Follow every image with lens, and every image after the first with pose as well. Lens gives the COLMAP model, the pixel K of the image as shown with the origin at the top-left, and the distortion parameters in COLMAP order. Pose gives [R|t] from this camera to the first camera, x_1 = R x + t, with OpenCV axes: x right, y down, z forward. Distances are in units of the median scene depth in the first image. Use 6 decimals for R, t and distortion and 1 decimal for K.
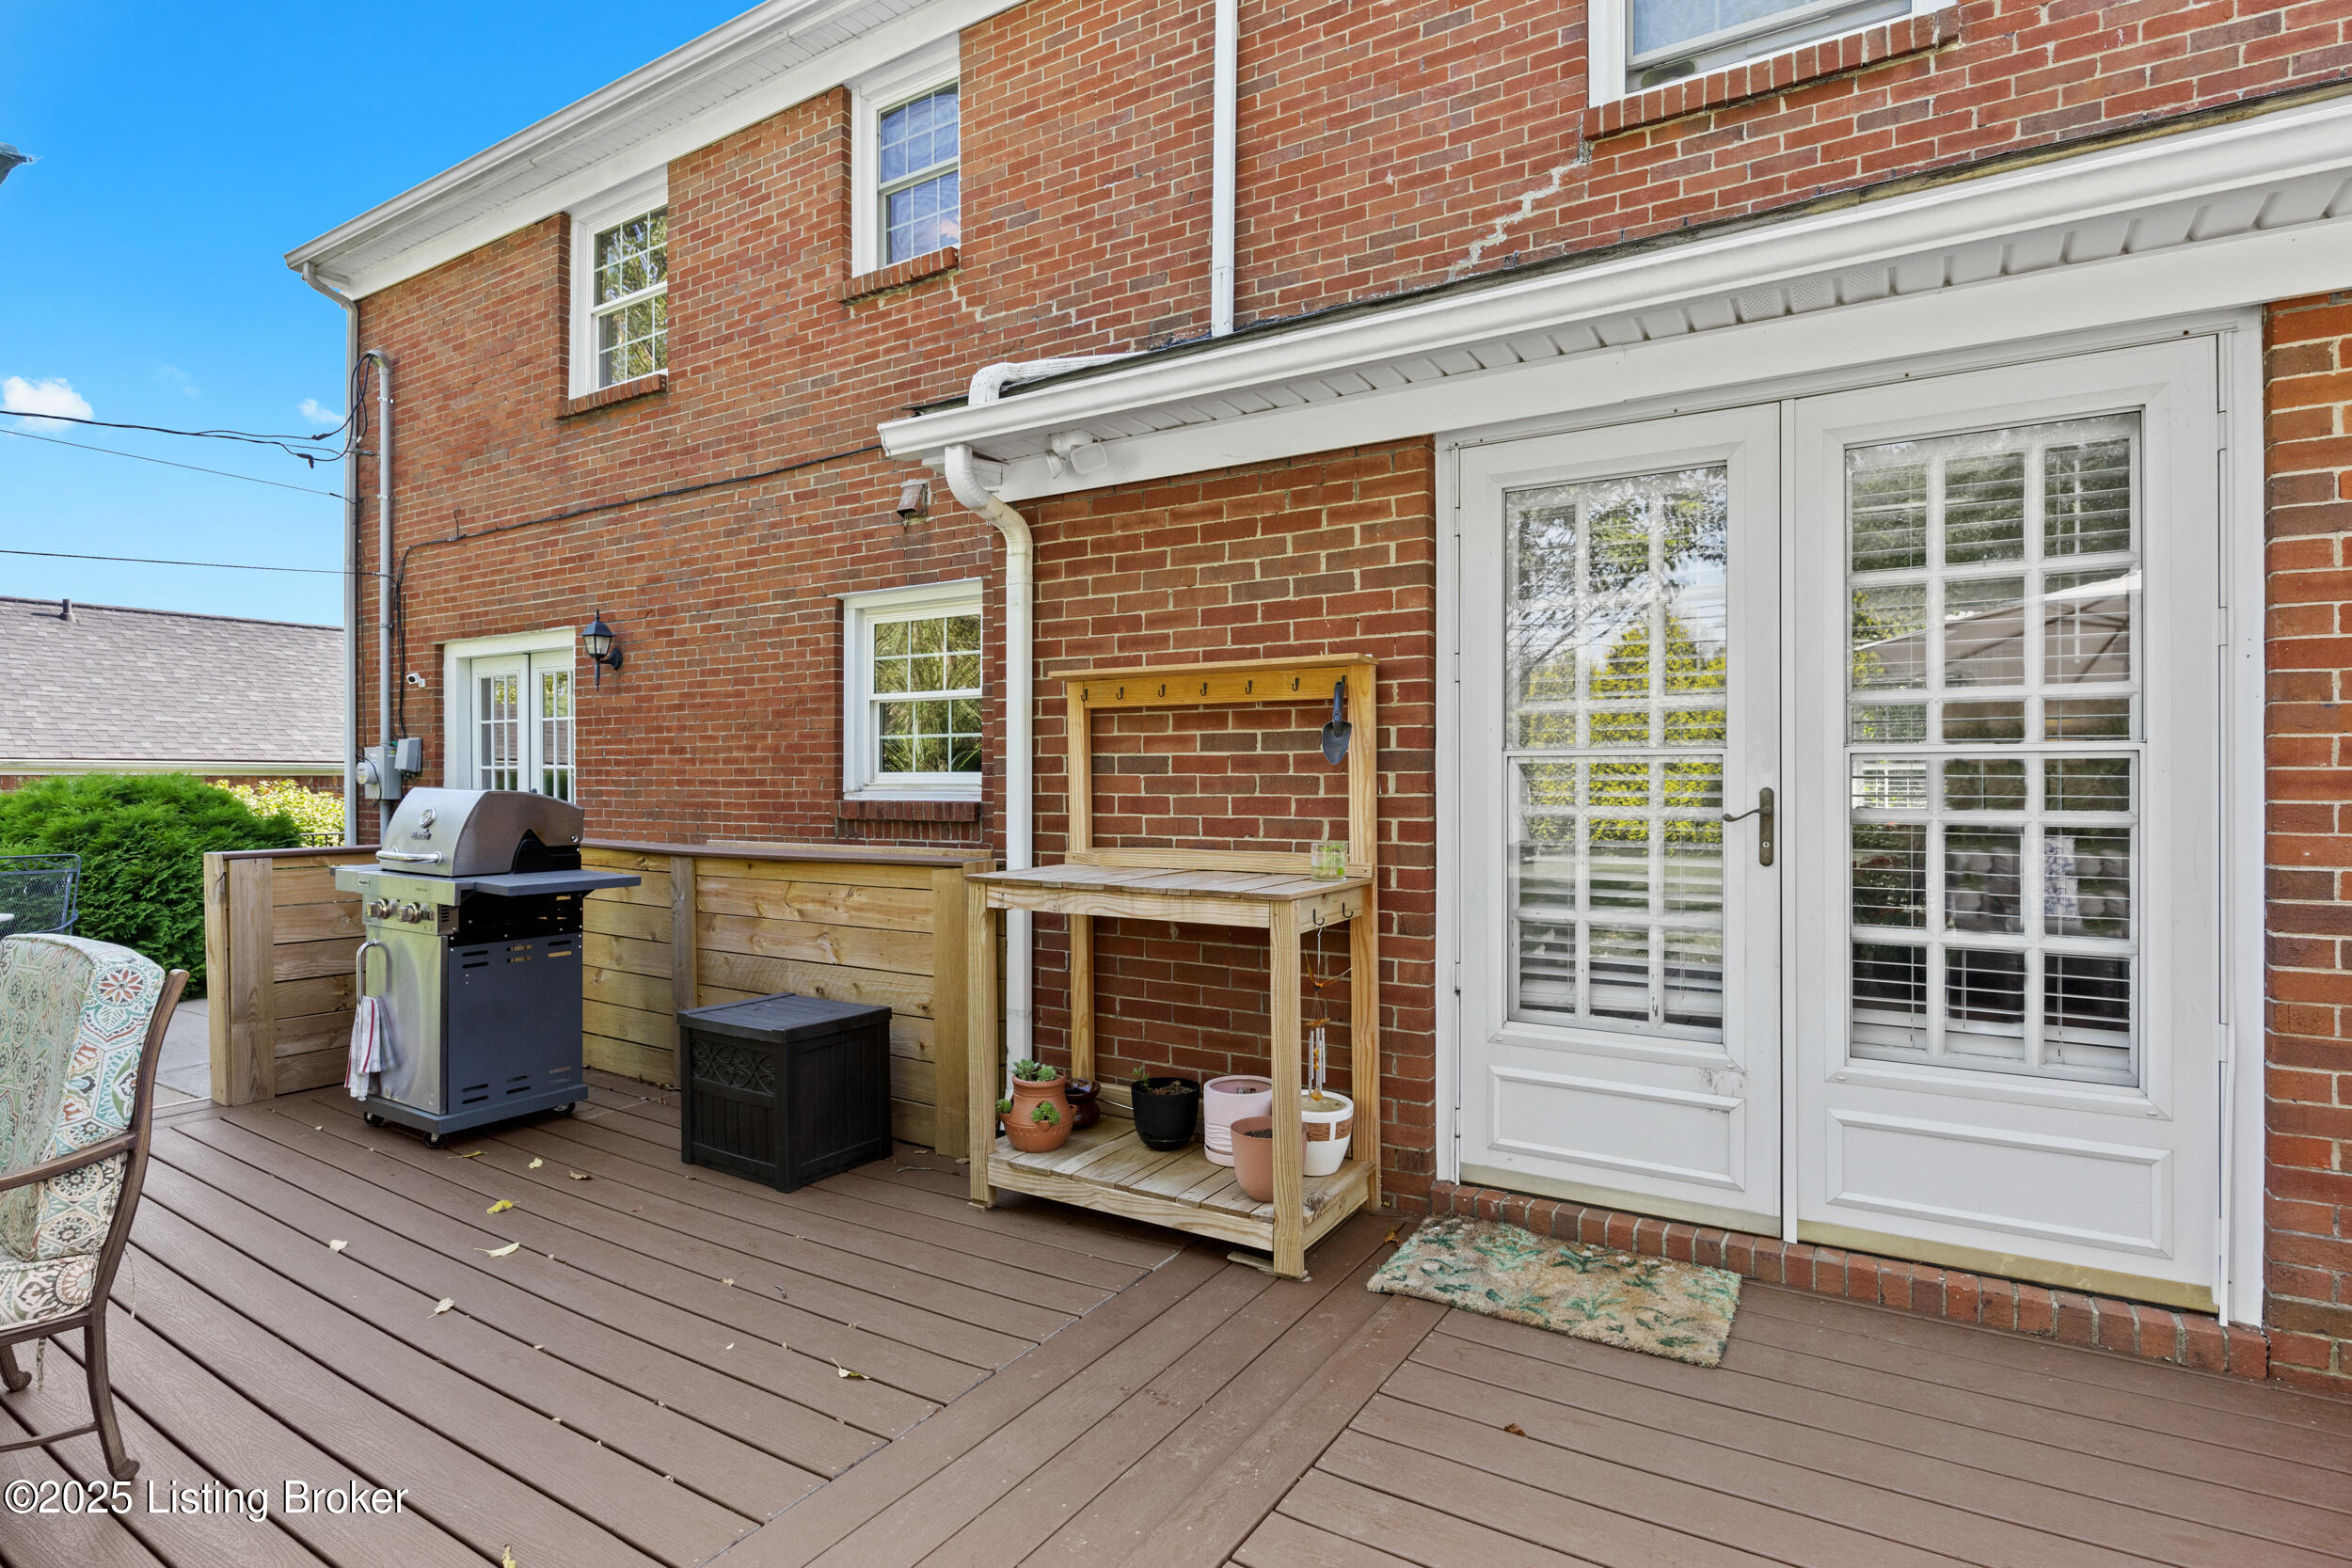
lens RADIAL K [[1175.7, 0, 1184.5], [0, 1175.7, 781.4], [0, 0, 1]] dist [-0.009715, -0.000231]
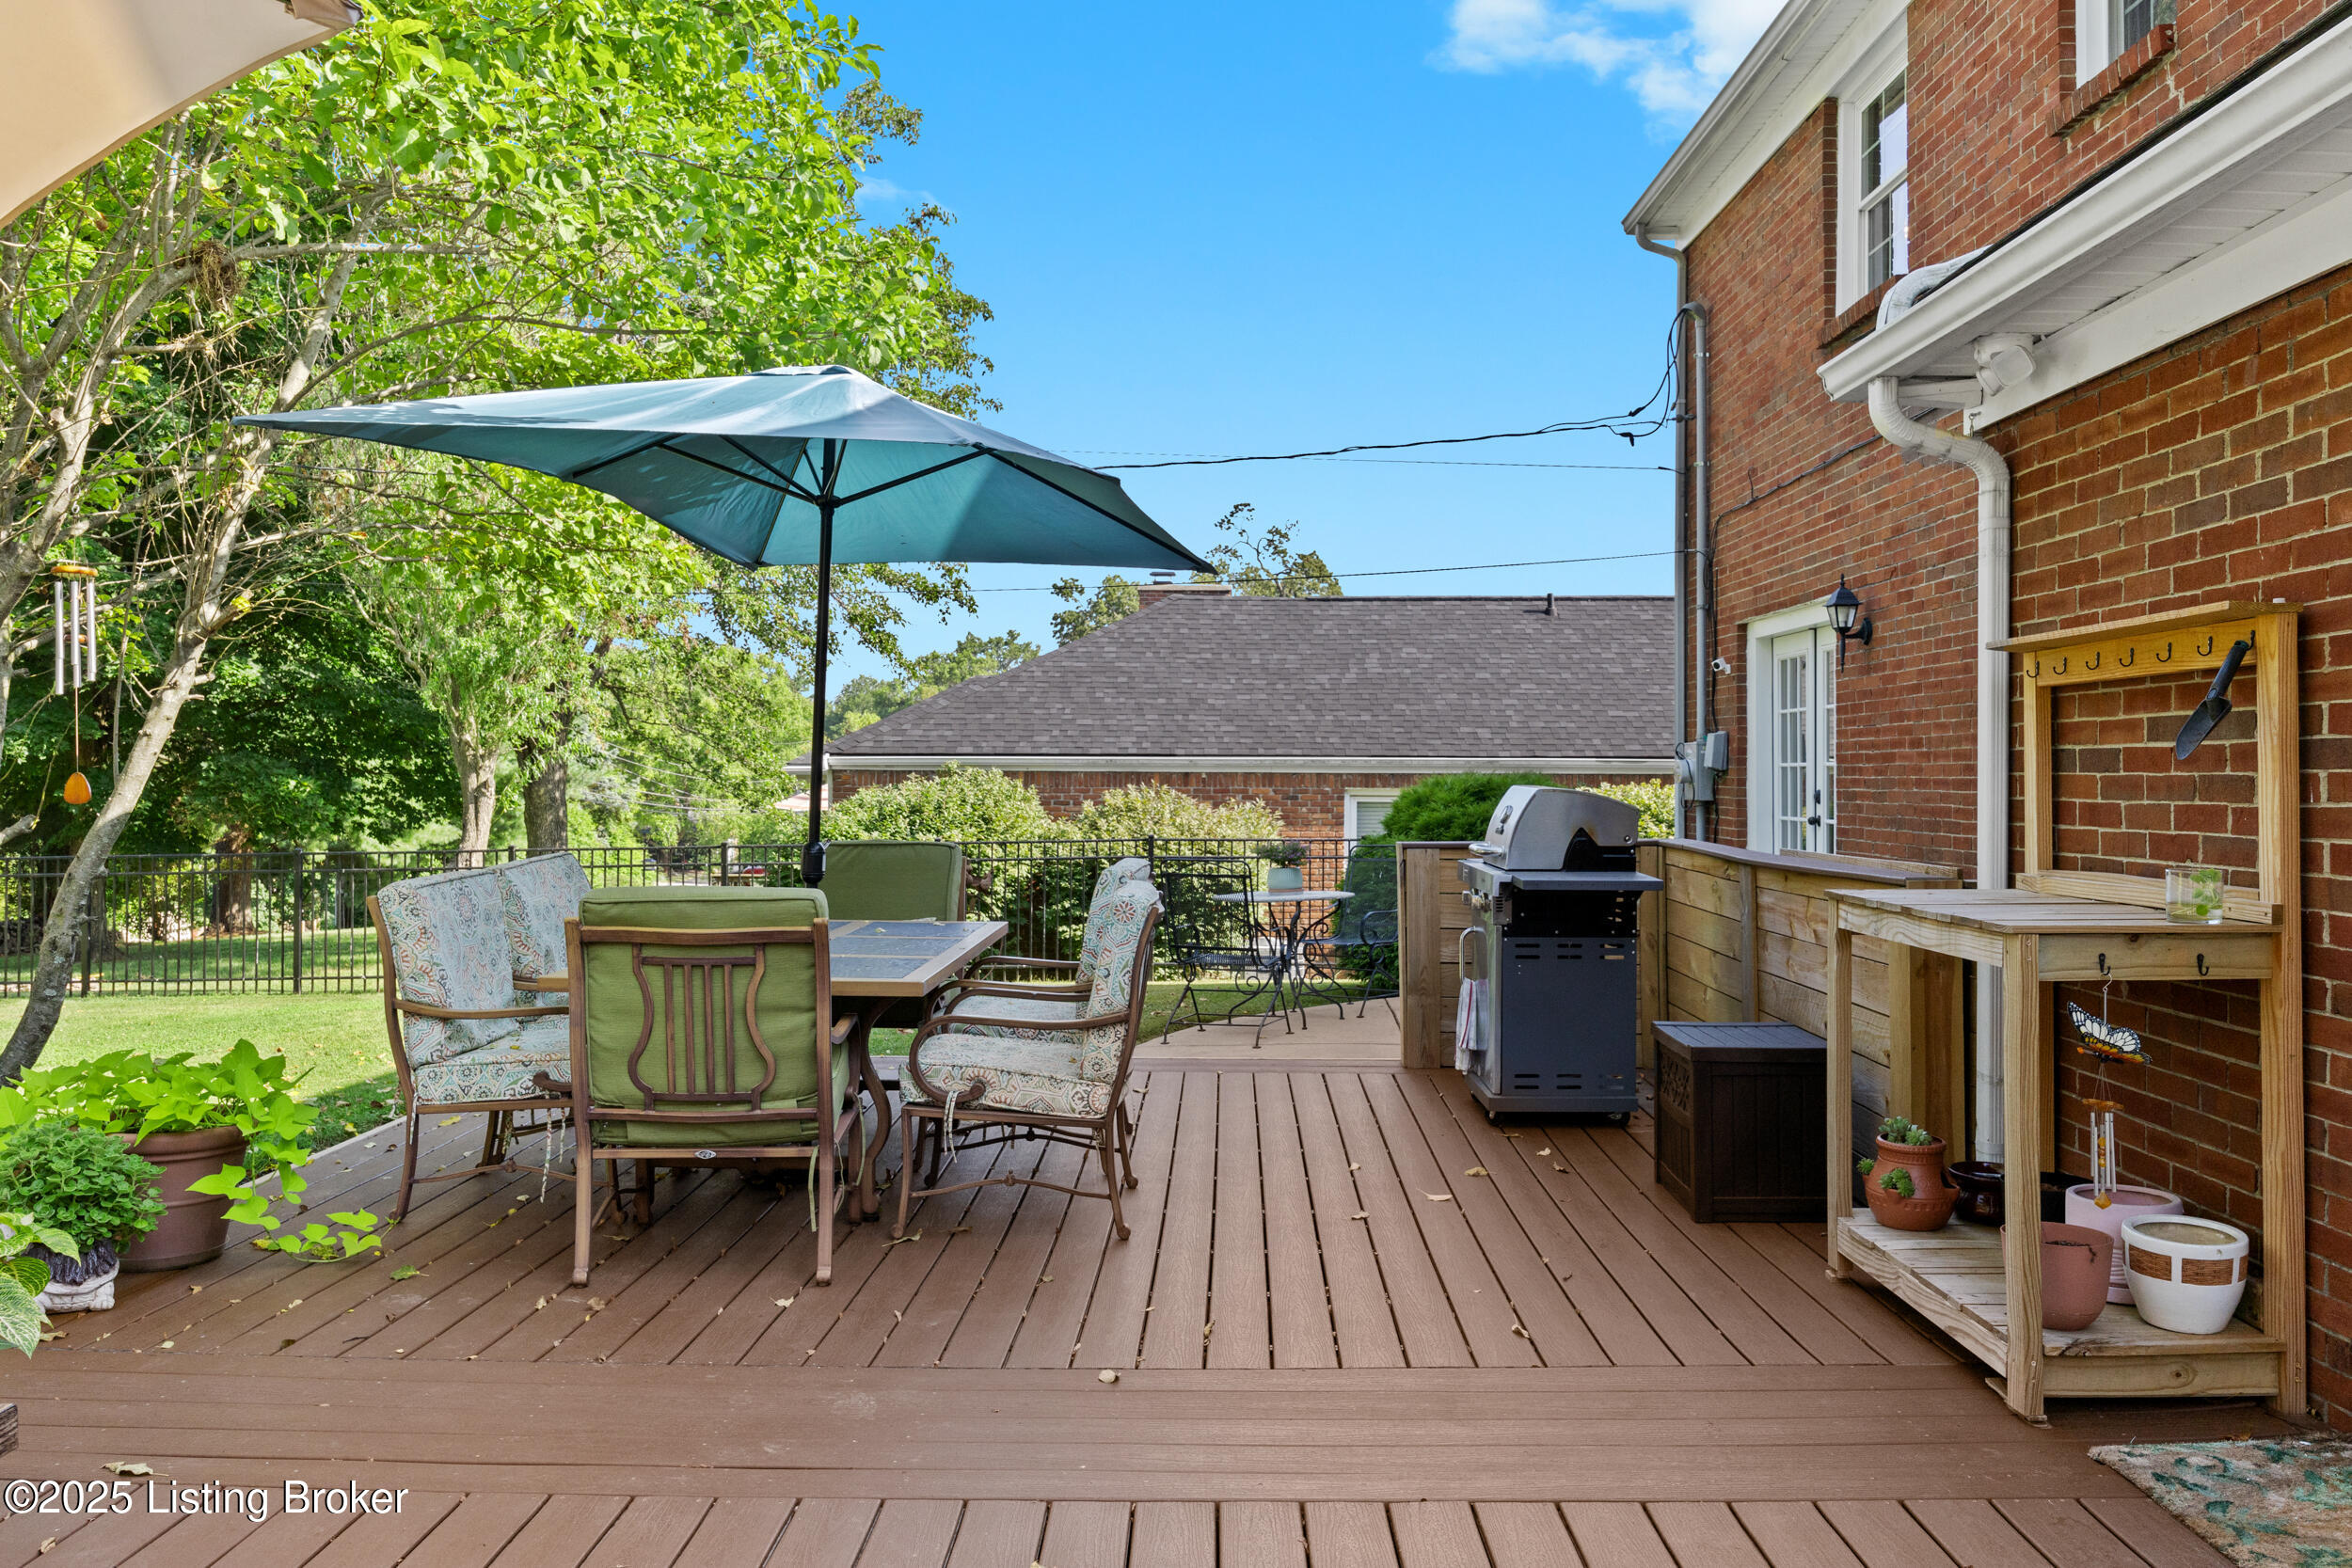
lens RADIAL K [[1746.6, 0, 1184.6], [0, 1746.6, 774.8], [0, 0, 1]] dist [-0.006886, -0.002163]
pose [[0.512950, 0.000426, -0.858419, 0.320068], [-0.004146, 0.999989, -0.001982, -0.000235], [0.858409, 0.004576, 0.512946, -0.030798]]
